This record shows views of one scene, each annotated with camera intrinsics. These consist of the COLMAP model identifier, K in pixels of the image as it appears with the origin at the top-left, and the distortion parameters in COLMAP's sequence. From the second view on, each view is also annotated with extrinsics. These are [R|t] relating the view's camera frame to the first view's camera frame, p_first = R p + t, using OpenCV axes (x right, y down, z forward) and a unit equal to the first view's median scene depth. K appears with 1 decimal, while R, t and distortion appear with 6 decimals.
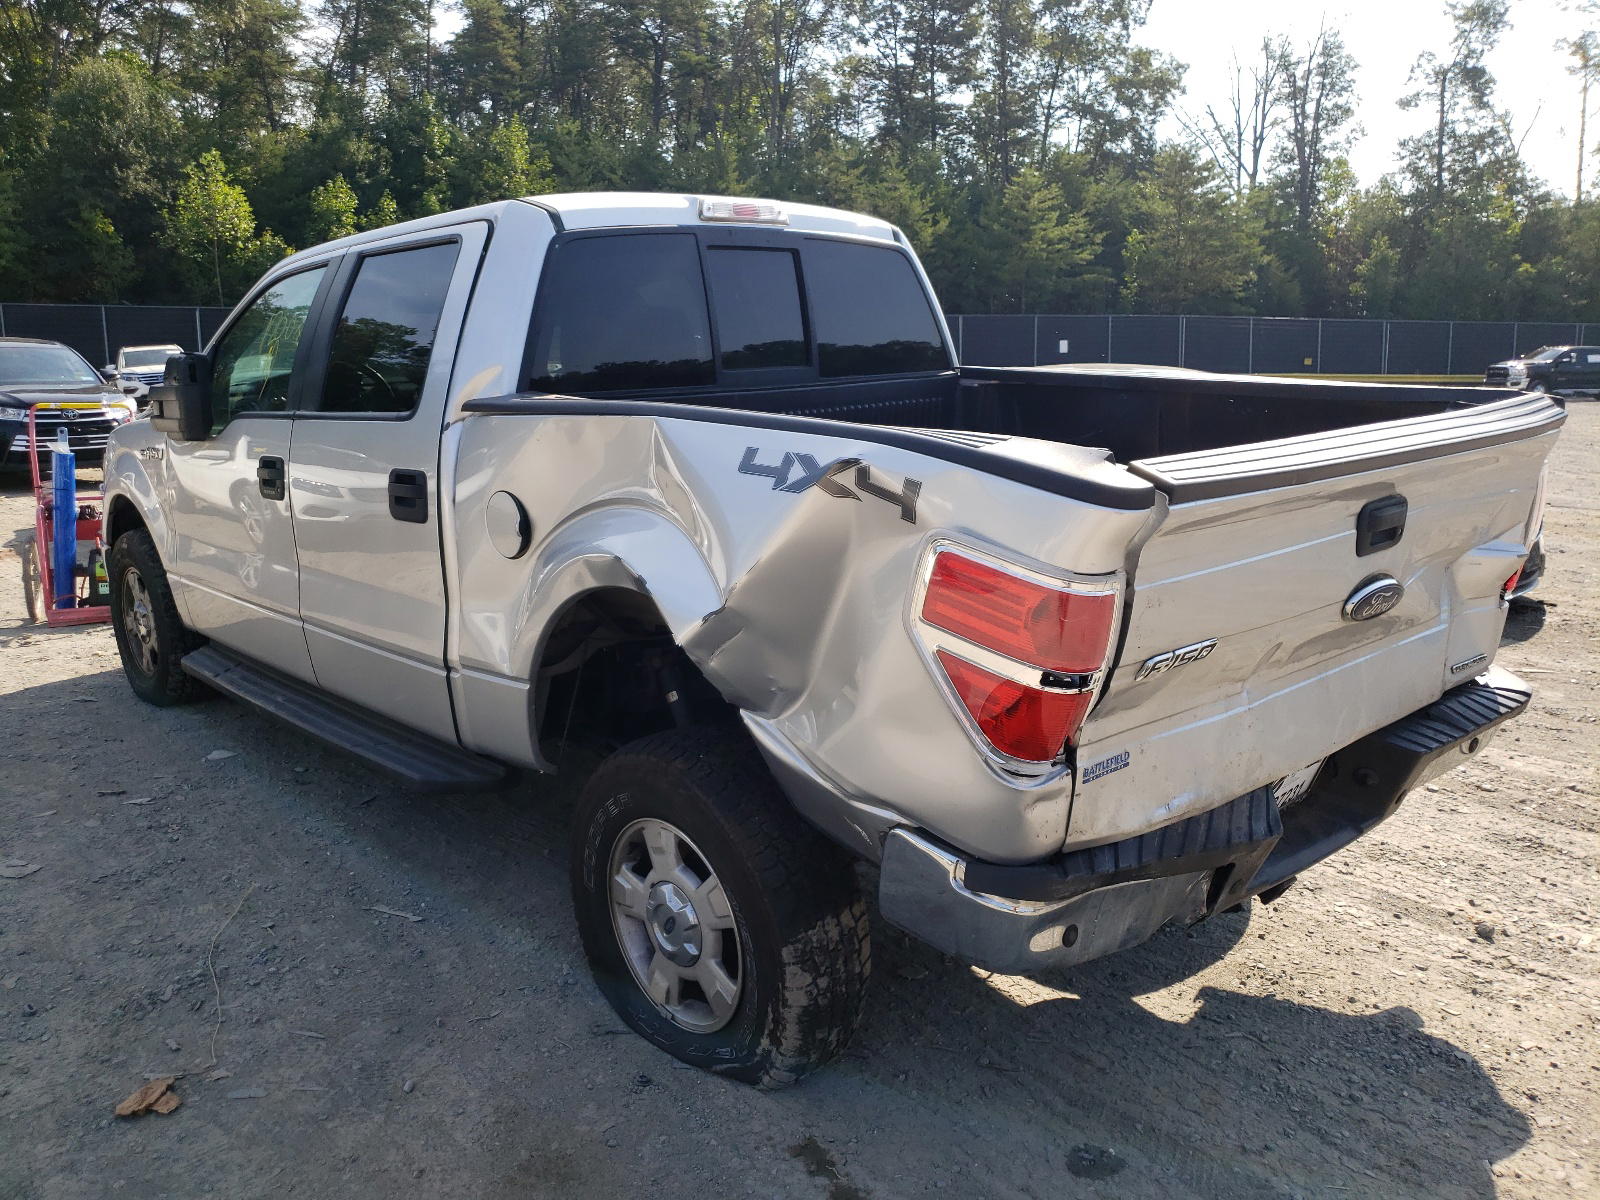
lens RADIAL K [[1221.2, 0, 800.0], [0, 1221.2, 600.0], [0, 0, 1]] dist [0.018313, 0.007587]
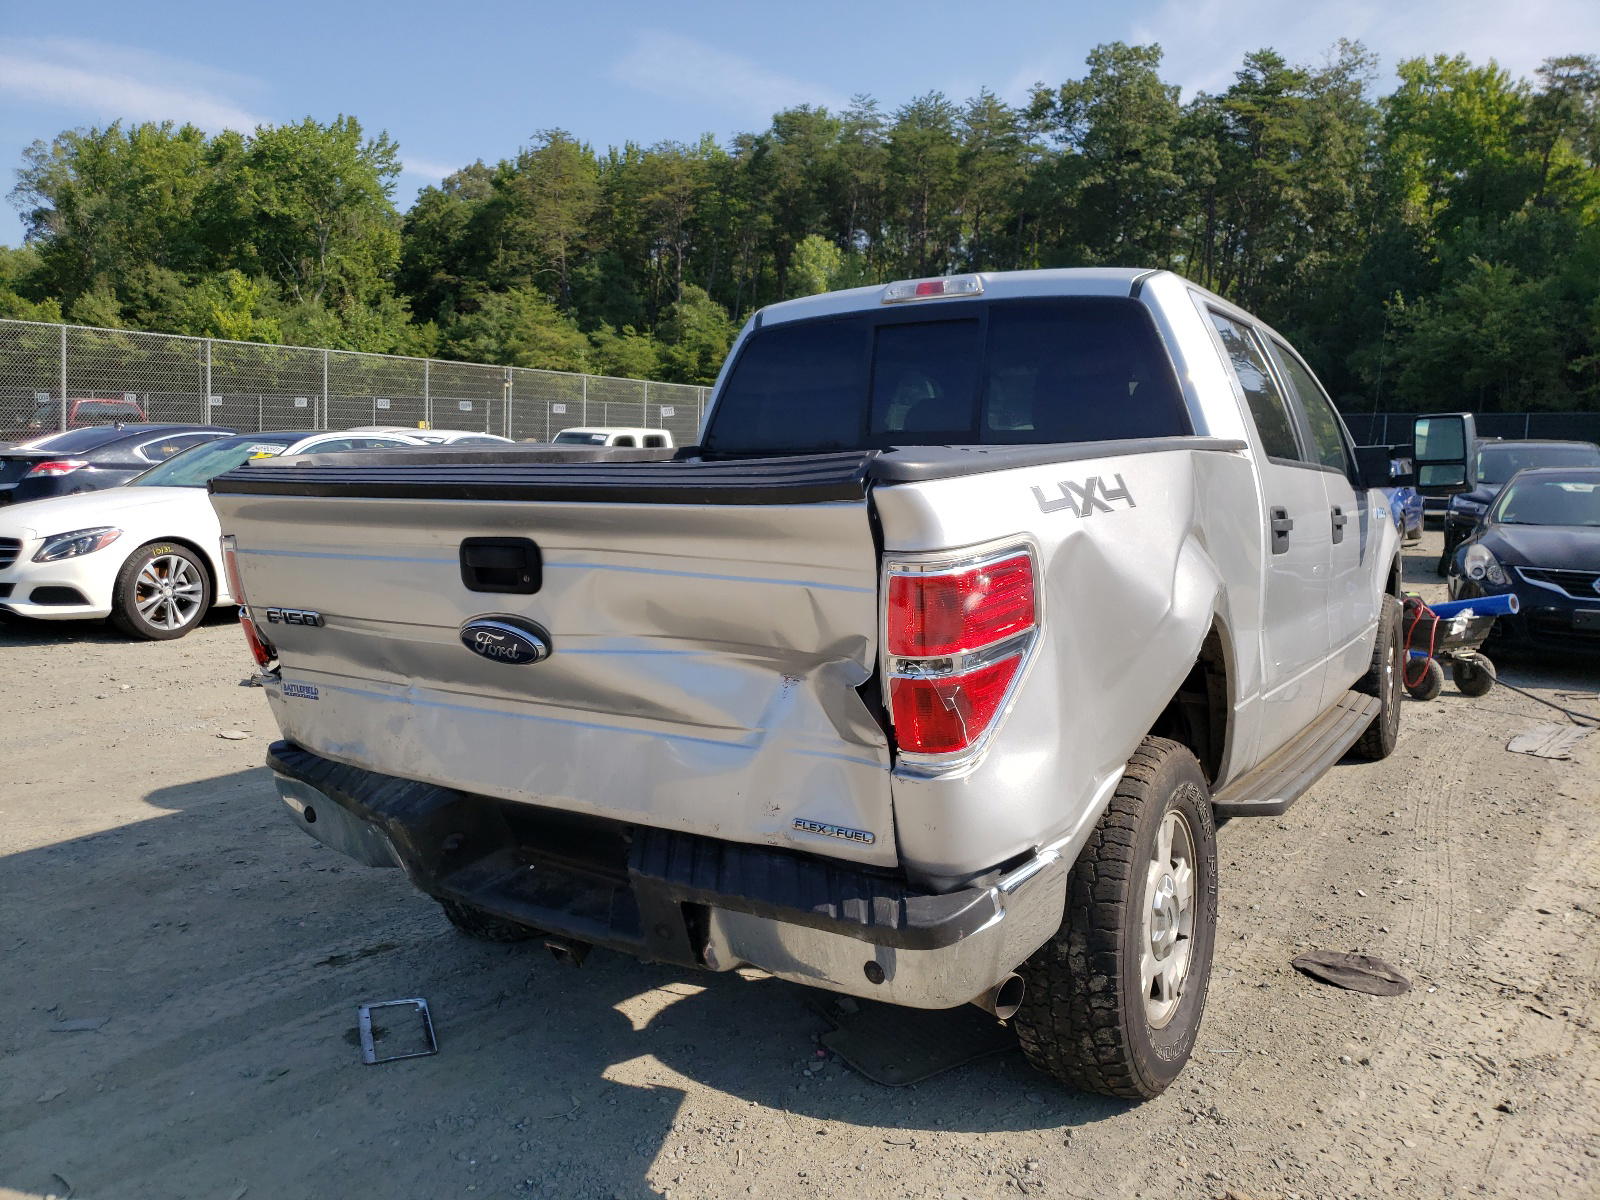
lens RADIAL K [[1232.8, 0, 790.5], [0, 1232.8, 552.6], [0, 0, 1]] dist [0.001321, 0.003510]
pose [[0.290847, 0.088076, -0.952707, 1.136190], [-0.203432, 0.978678, 0.028372, -0.111913], [0.934892, 0.185560, 0.302563, 0.696417]]
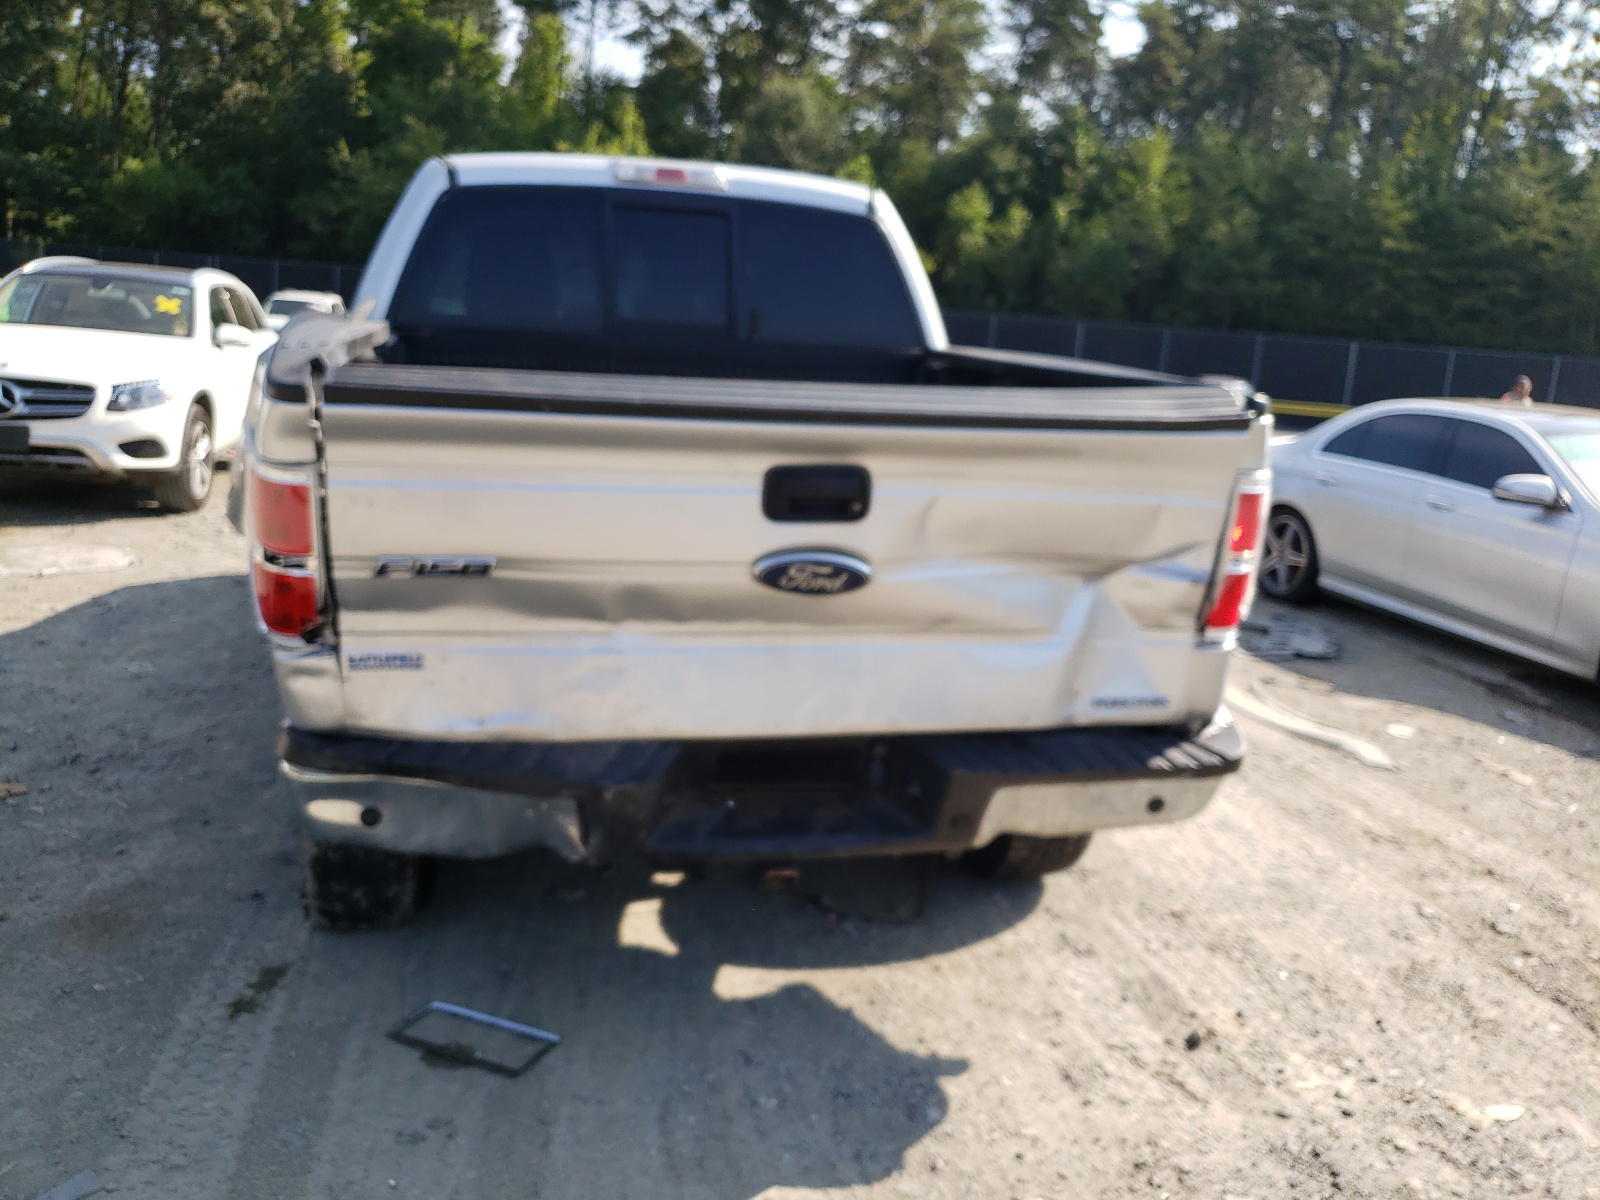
lens RADIAL K [[1249.0, 0, 800.0], [0, 1249.0, 600.0], [0, 0, 1]] dist [-0.009795, -0.006753]
pose [[0.889380, 0.159202, -0.428553, 0.671079], [-0.164653, 0.986045, 0.024597, -0.001827], [0.426488, 0.048686, 0.903182, 0.109879]]
